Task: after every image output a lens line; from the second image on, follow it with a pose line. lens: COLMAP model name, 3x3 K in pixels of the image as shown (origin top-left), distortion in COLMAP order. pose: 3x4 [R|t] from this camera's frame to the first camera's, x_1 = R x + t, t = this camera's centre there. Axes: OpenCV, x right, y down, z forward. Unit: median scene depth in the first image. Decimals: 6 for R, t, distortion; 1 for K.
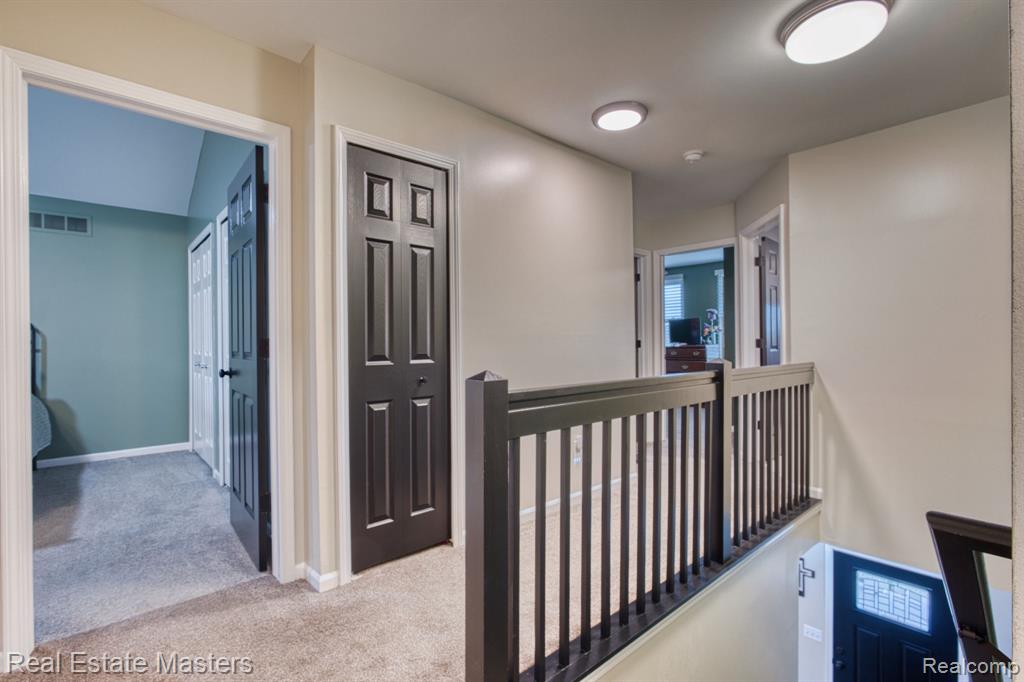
lens RADIAL K [[472.3, 0, 509.9], [0, 472.3, 342.5], [0, 0, 1]] dist [-0.010898, 0.003415]
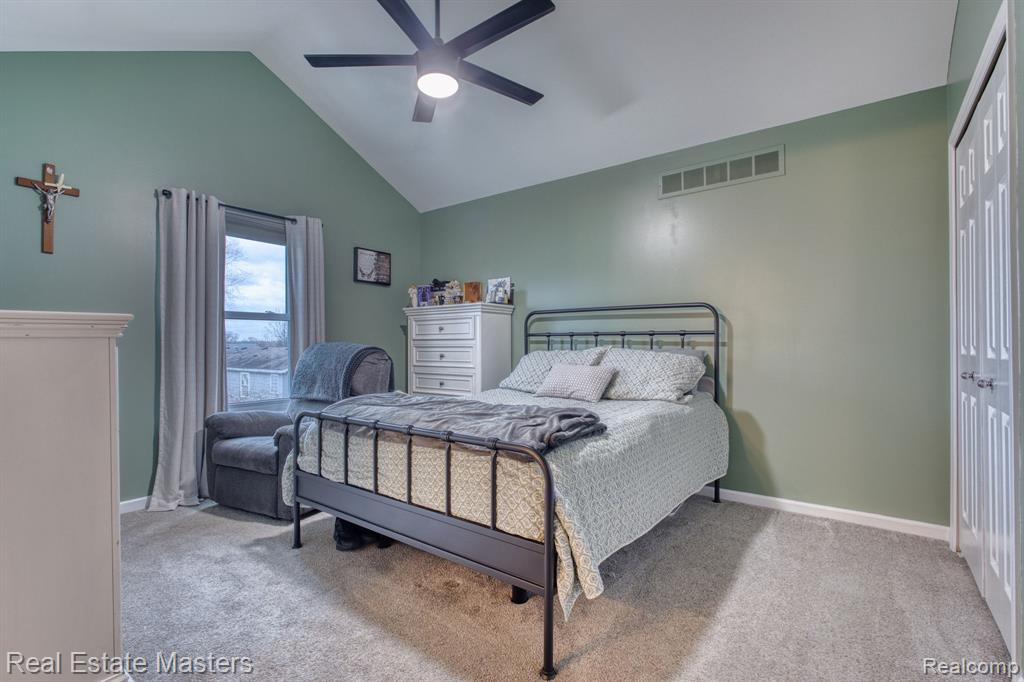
lens RADIAL K [[472.3, 0, 501.8], [0, 472.3, 341.9], [0, 0, 1]] dist [-0.010898, 0.003415]
pose [[0.191892, 0.002263, -0.981413, -0.314477], [-0.003066, 0.999994, 0.001707, 0.013783], [0.981411, 0.002682, 0.191898, 0.483105]]
